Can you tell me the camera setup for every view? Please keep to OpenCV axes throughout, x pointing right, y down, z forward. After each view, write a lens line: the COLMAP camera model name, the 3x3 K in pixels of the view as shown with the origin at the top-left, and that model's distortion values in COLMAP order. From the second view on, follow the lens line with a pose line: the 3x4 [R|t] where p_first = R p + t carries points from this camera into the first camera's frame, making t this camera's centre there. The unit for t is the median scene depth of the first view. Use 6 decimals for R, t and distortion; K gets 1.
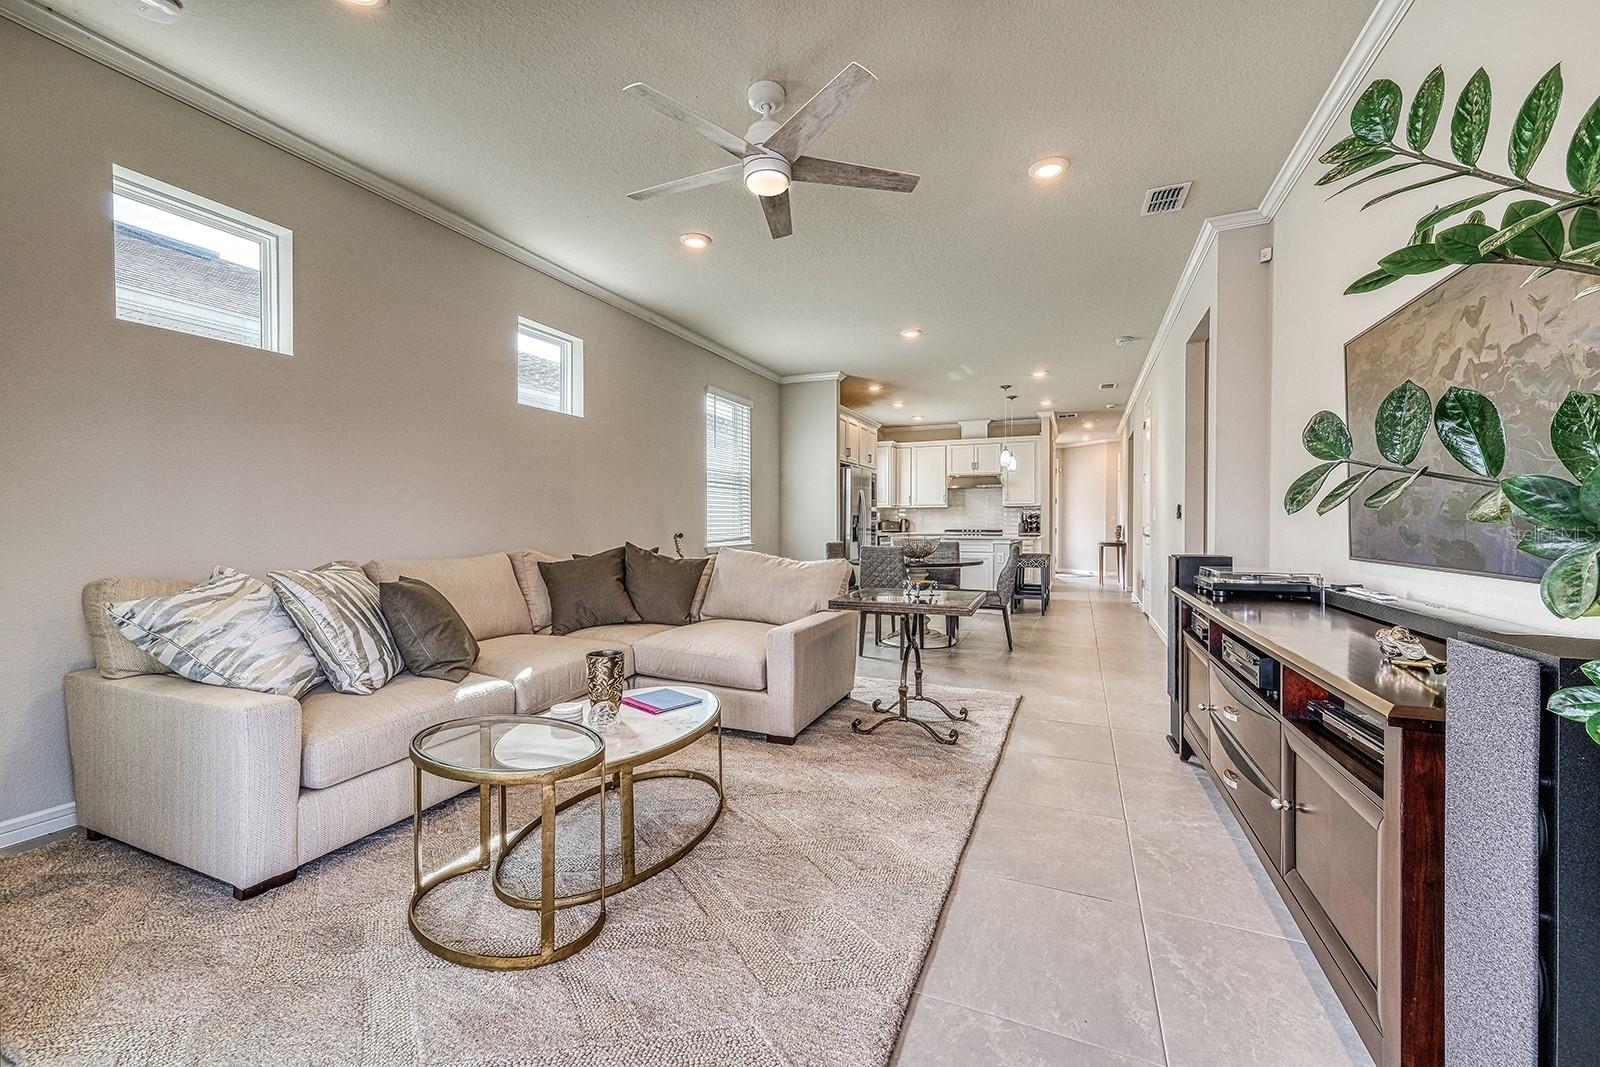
lens RADIAL K [[629.2, 0, 807.7], [0, 629.2, 524.7], [0, 0, 1]] dist [-0.000436, -0.000007]
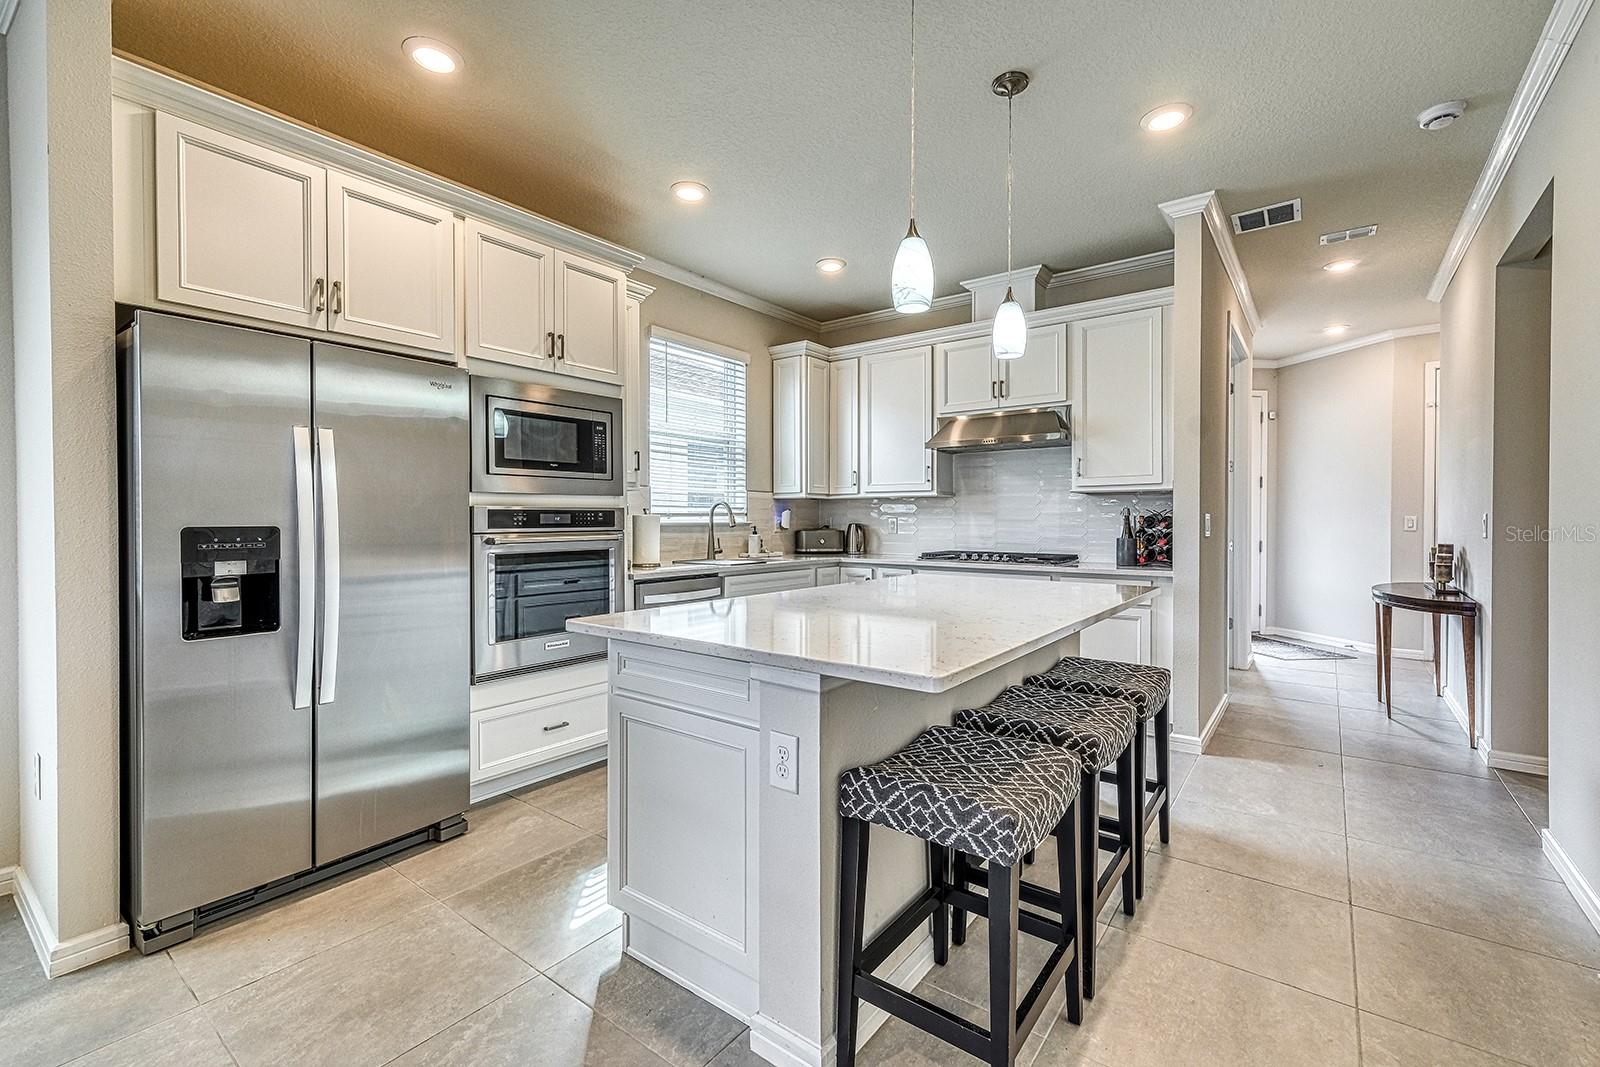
lens RADIAL K [[692.0, 0, 803.3], [0, 692.0, 524.9], [0, 0, 1]] dist [0.002740, 0.000532]
pose [[0.970539, 0.001217, -0.240942, 0.256194], [0.000235, 0.999982, 0.005999, -0.012434], [0.240945, -0.005879, 0.970521, 0.569464]]
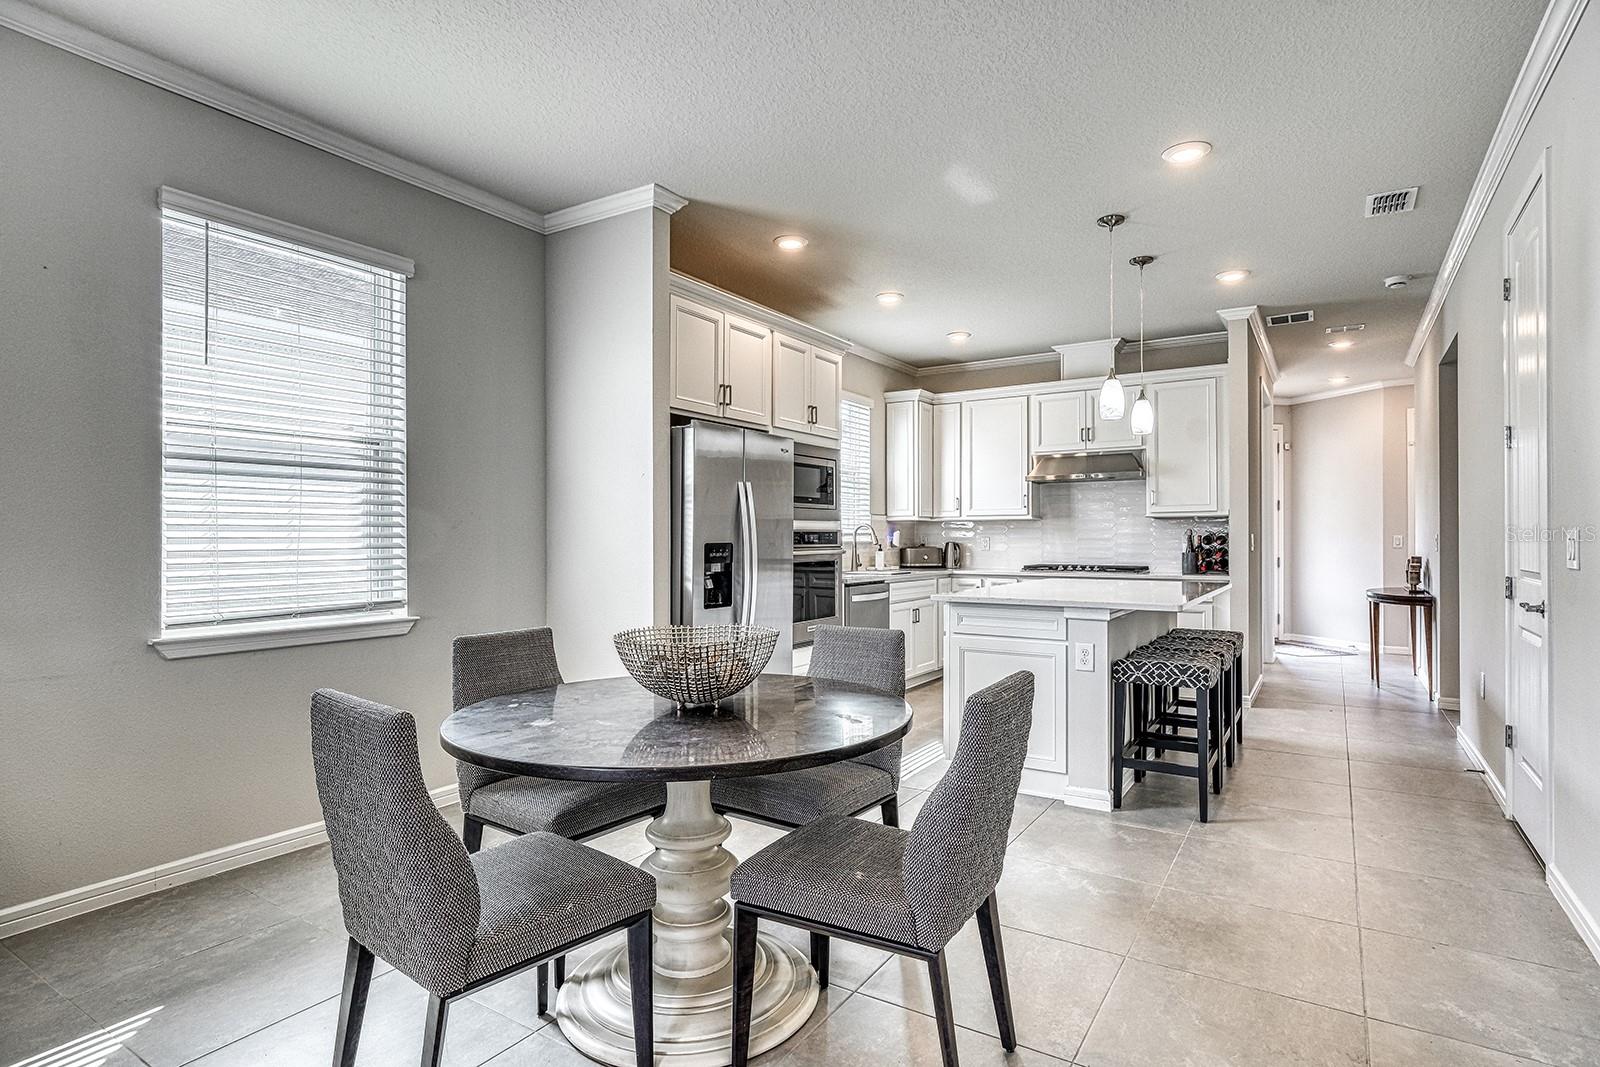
lens RADIAL K [[828.8, 0, 800.0], [0, 828.8, 533.5], [0, 0, 1]] dist [0.004712, -0.019276]
pose [[0.986045, -0.002633, -0.166460, 0.156859], [0.001169, 0.999960, -0.008889, -0.011546], [0.166476, 0.008570, 0.986008, 0.340639]]
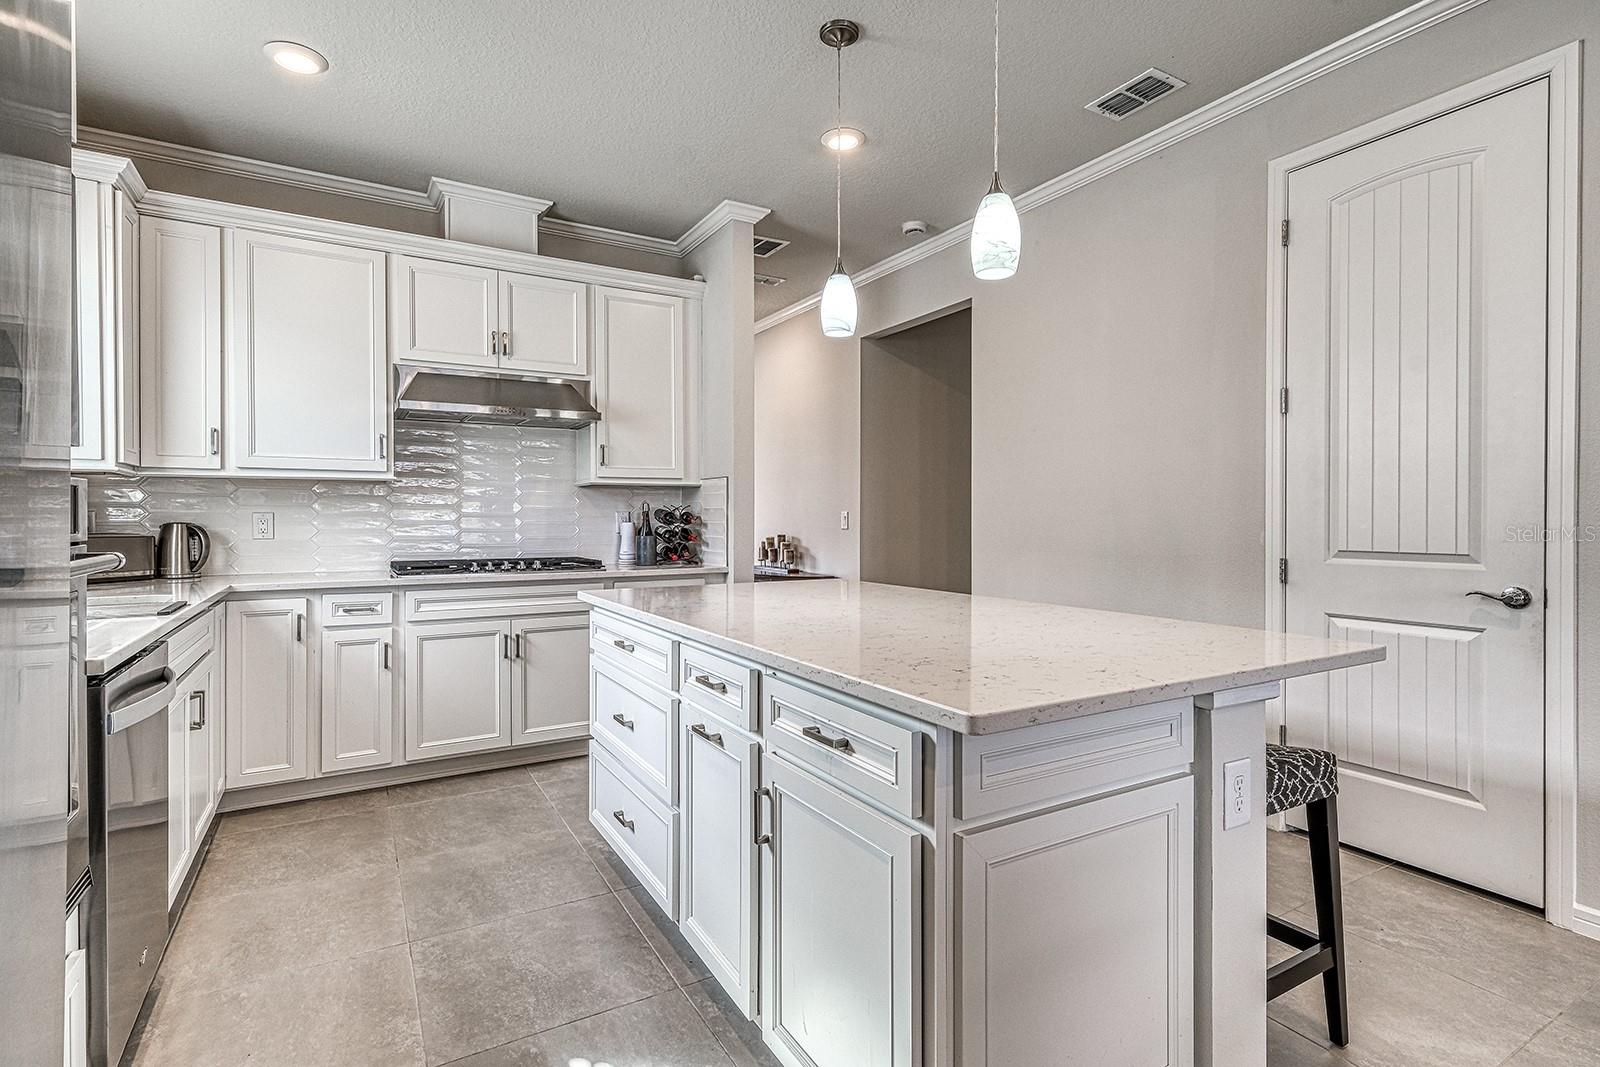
lens RADIAL K [[769.8, 0, 796.5], [0, 769.8, 520.3], [0, 0, 1]] dist [0.014745, -0.000006]
pose [[0.592276, -0.003808, 0.805726, 0.058214], [0.002040, 0.999993, 0.003226, -0.011768], [-0.805732, -0.000266, 0.592280, 0.690104]]
